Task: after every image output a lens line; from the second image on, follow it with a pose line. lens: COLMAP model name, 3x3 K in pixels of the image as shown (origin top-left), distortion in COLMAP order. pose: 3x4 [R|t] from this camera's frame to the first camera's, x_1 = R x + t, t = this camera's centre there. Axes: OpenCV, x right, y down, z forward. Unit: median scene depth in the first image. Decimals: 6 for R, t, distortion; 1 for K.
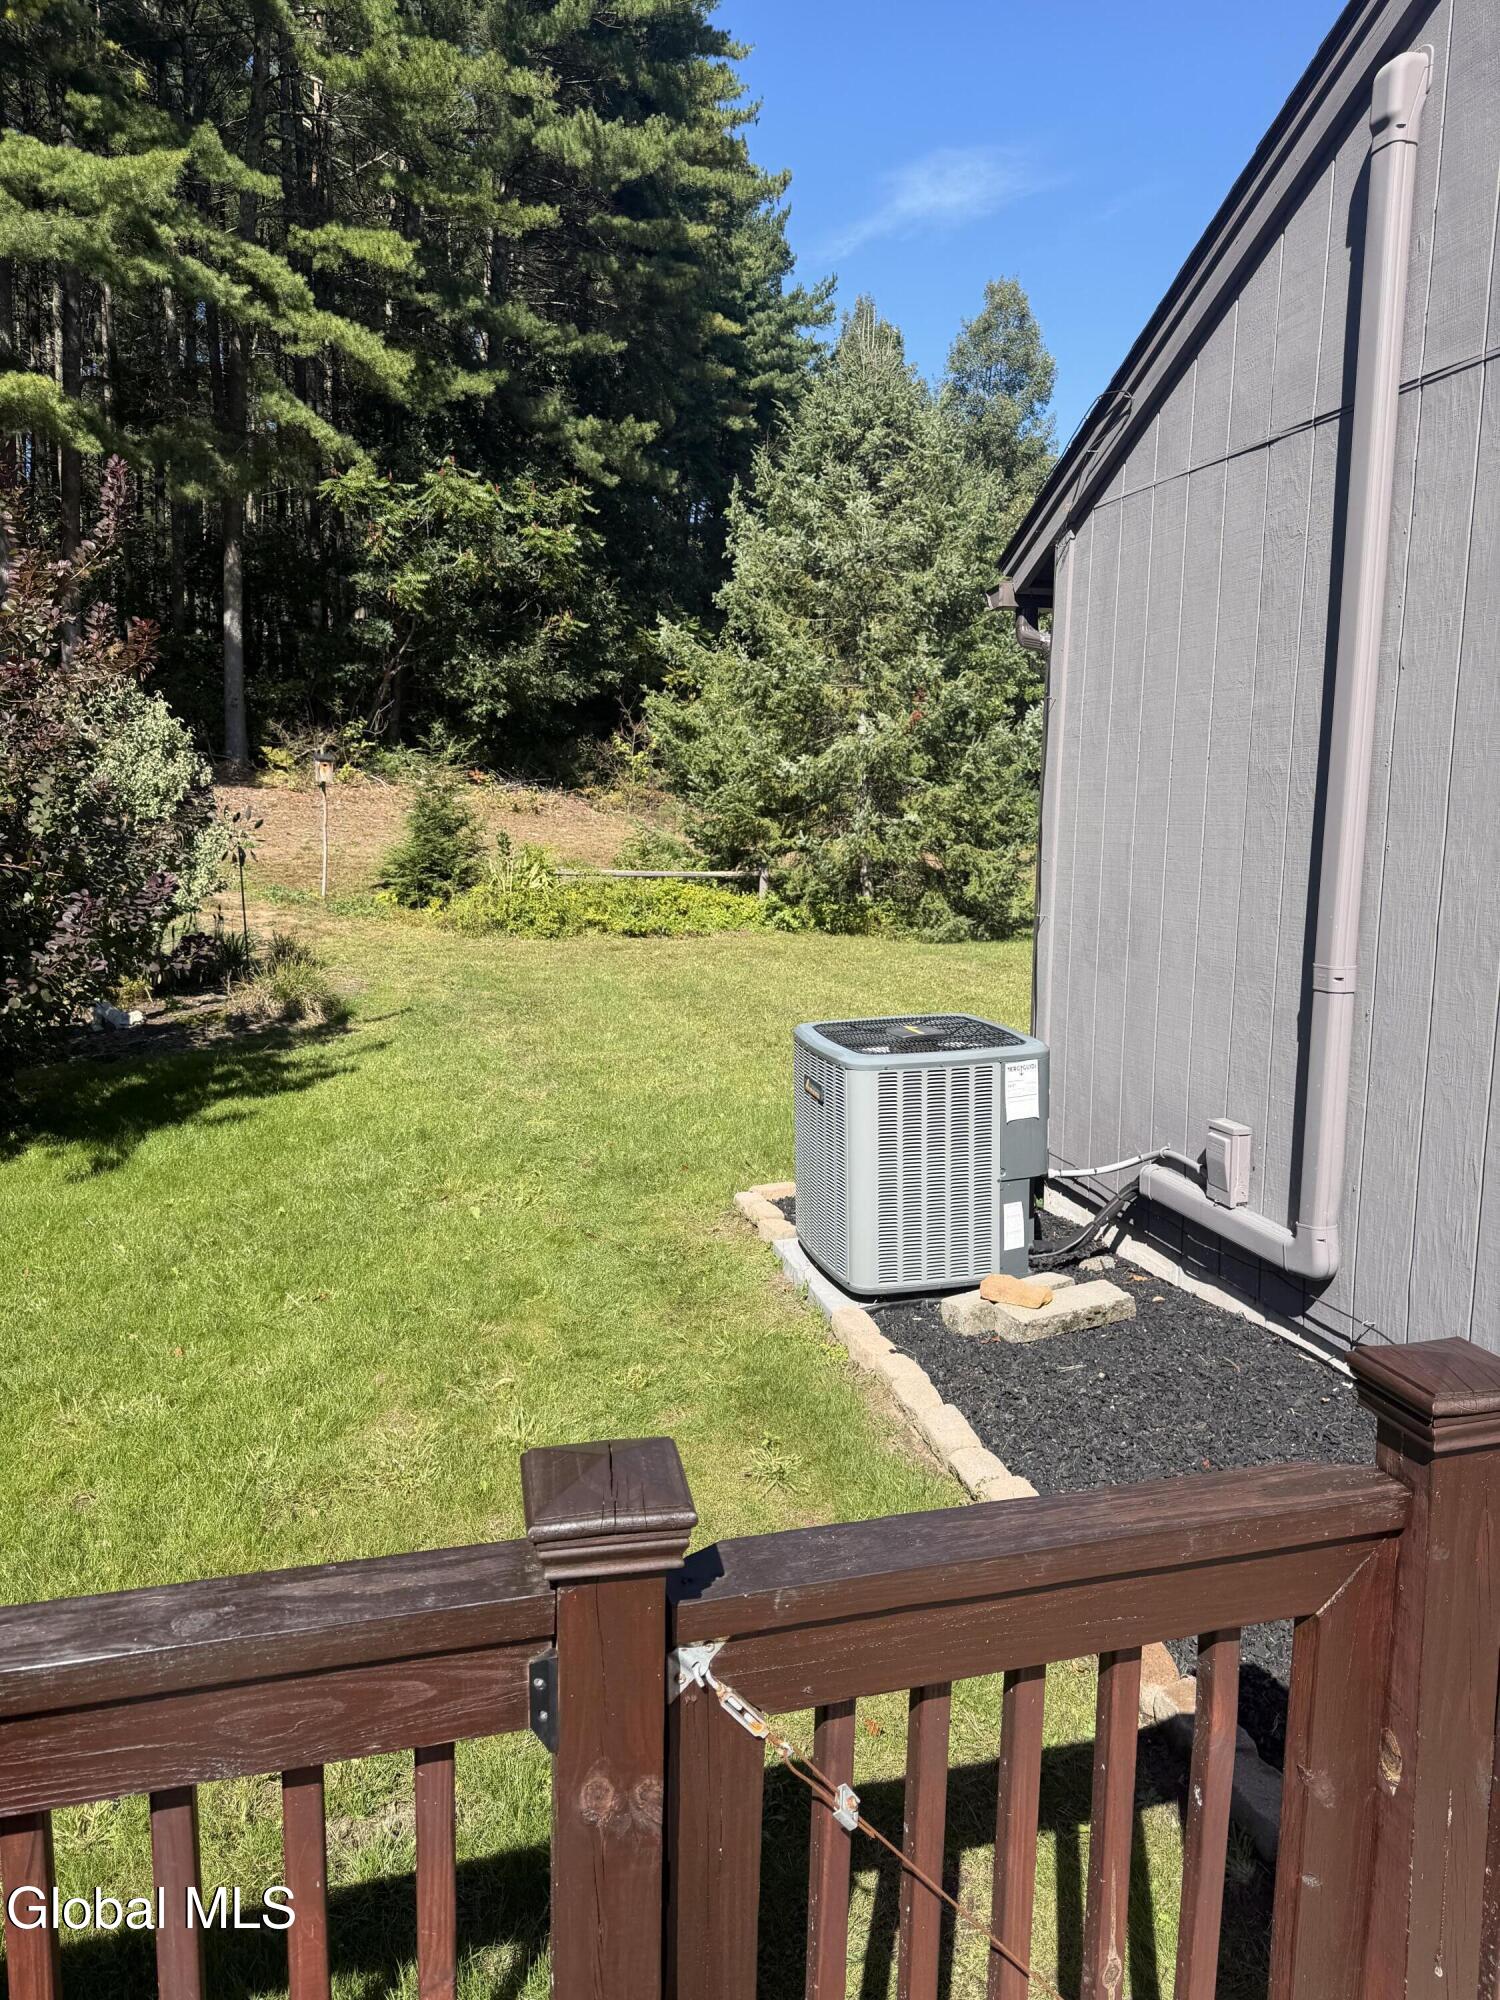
lens RADIAL K [[1407.6, 0, 745.7], [0, 1407.6, 1018.6], [0, 0, 1]] dist [0.052449, -0.062887]
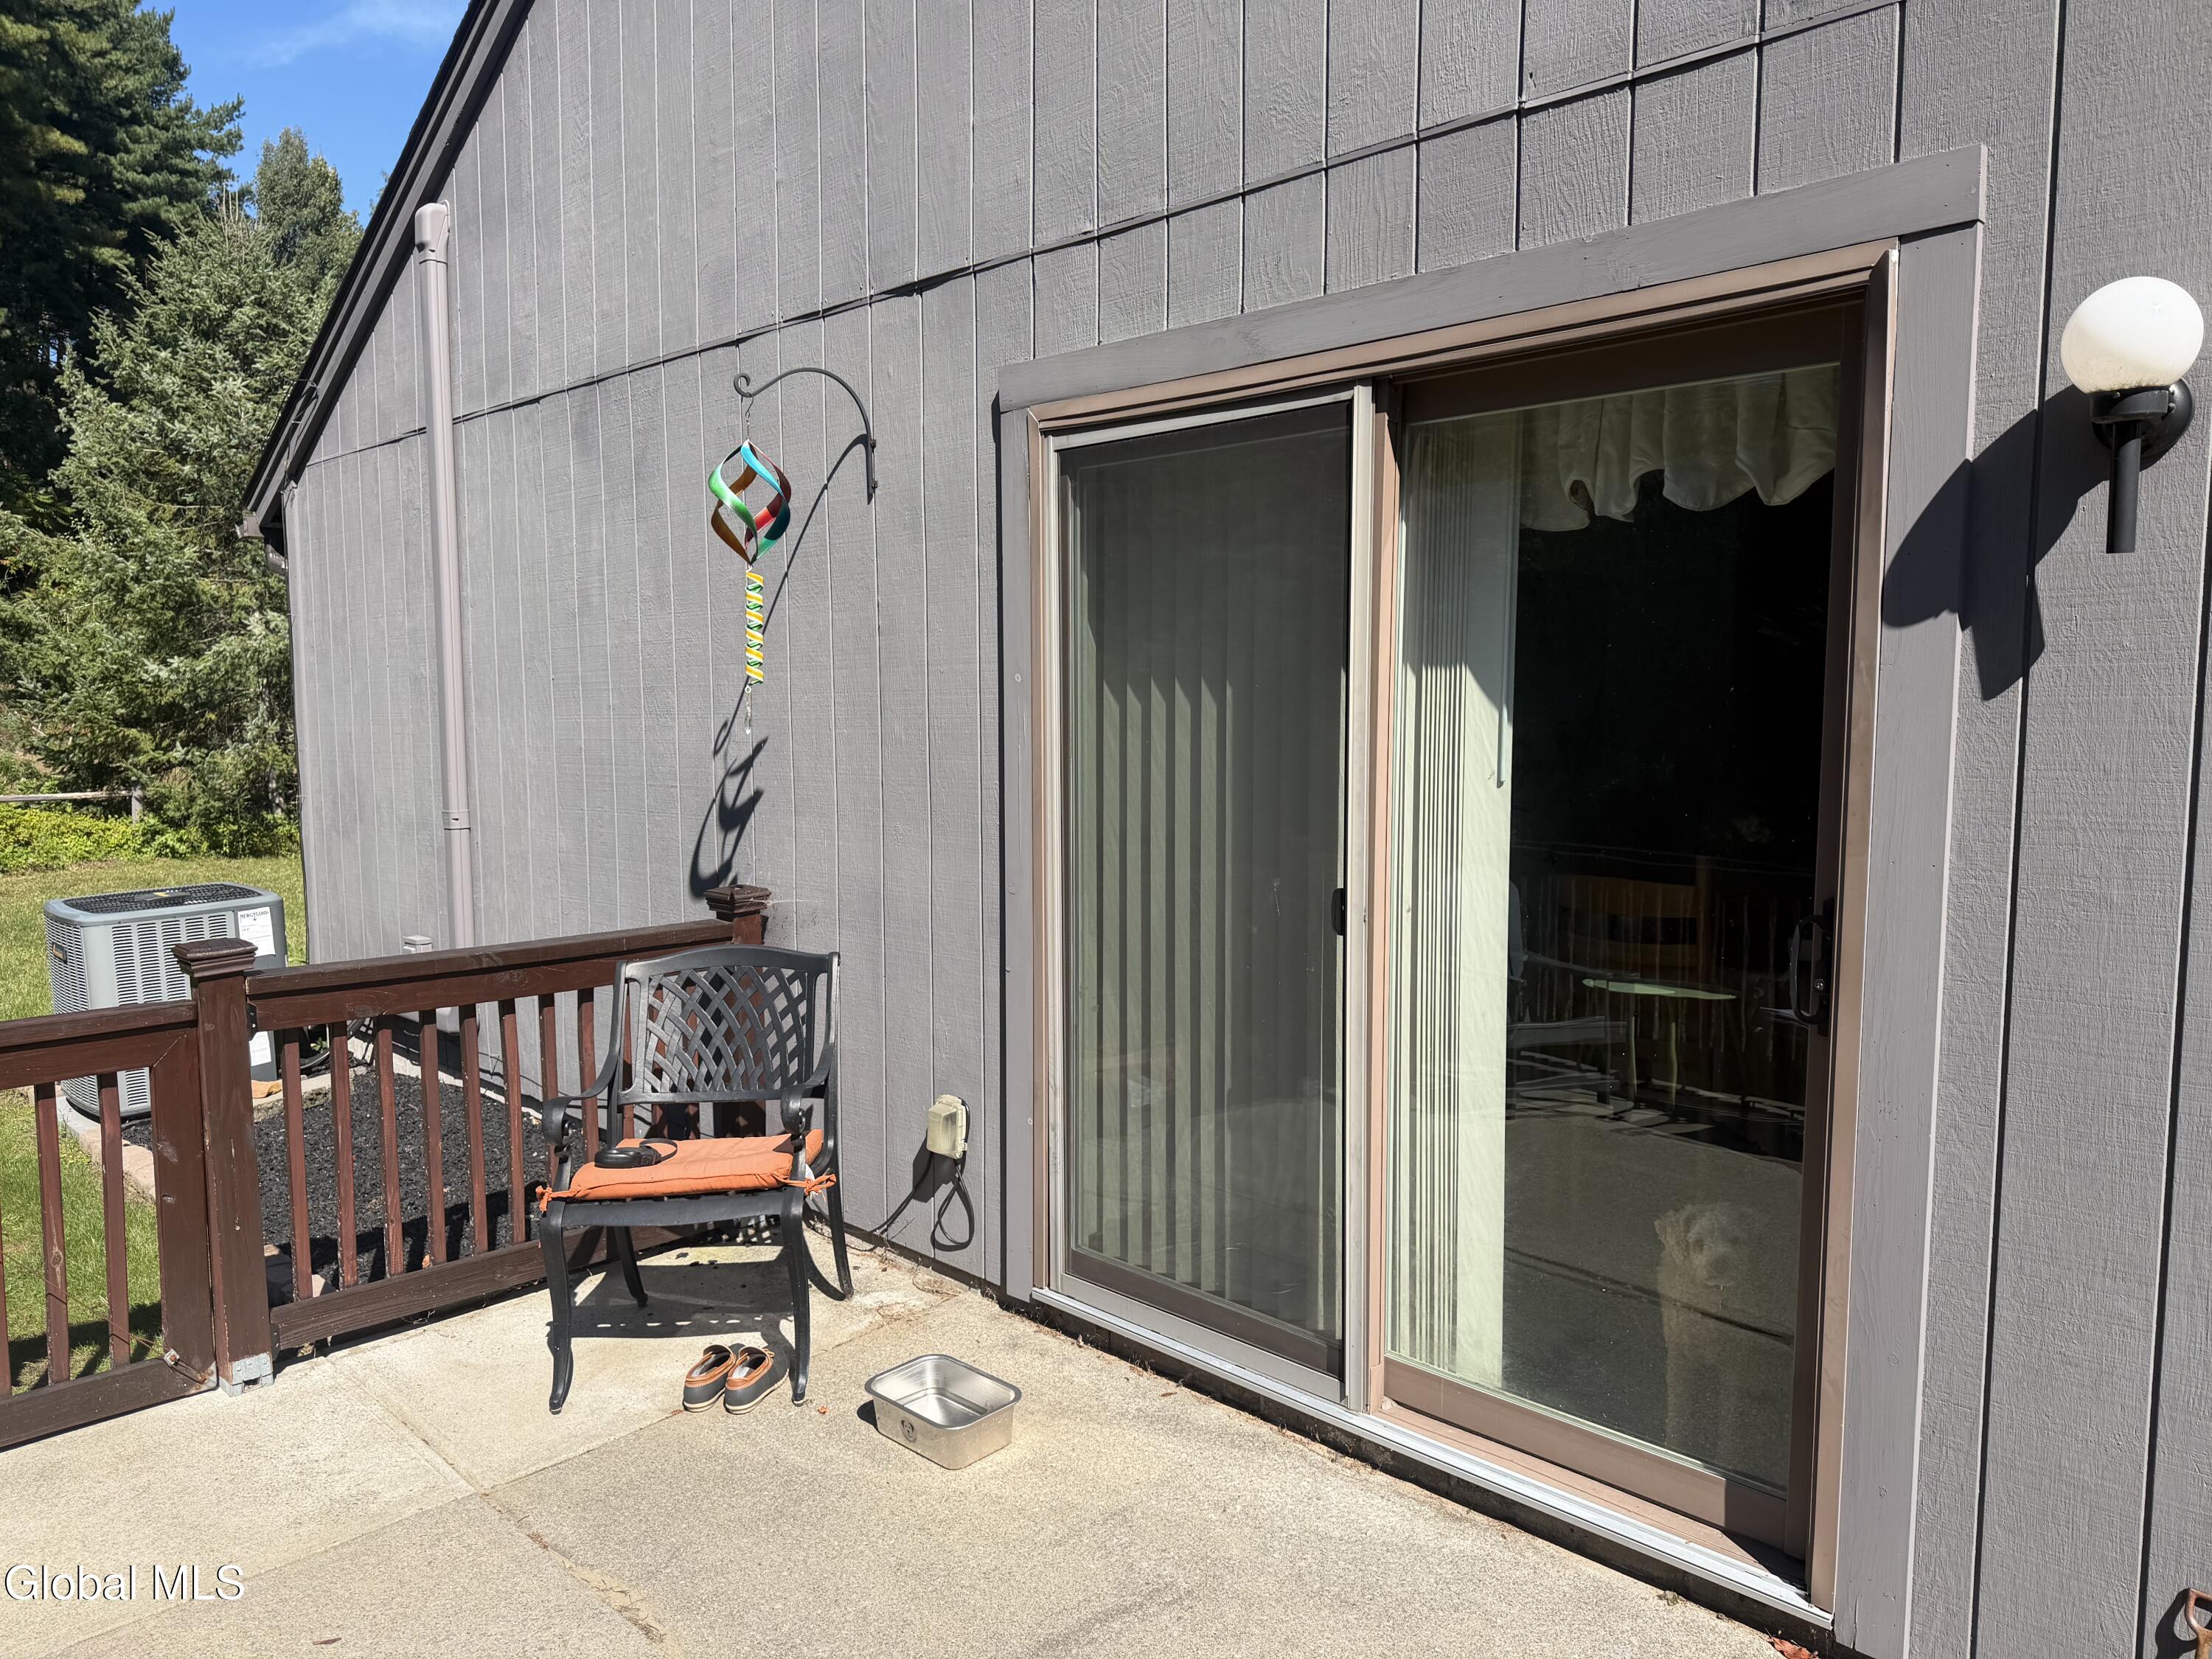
lens RADIAL K [[1556.9, 0, 1099.2], [0, 1556.9, 832.7], [0, 0, 1]] dist [0.052449, -0.062887]
pose [[0.860098, -0.055862, 0.507062, 0.031309], [0.092603, 0.994569, -0.047508, 0.022009], [-0.501654, 0.087817, 0.860600, -0.123912]]
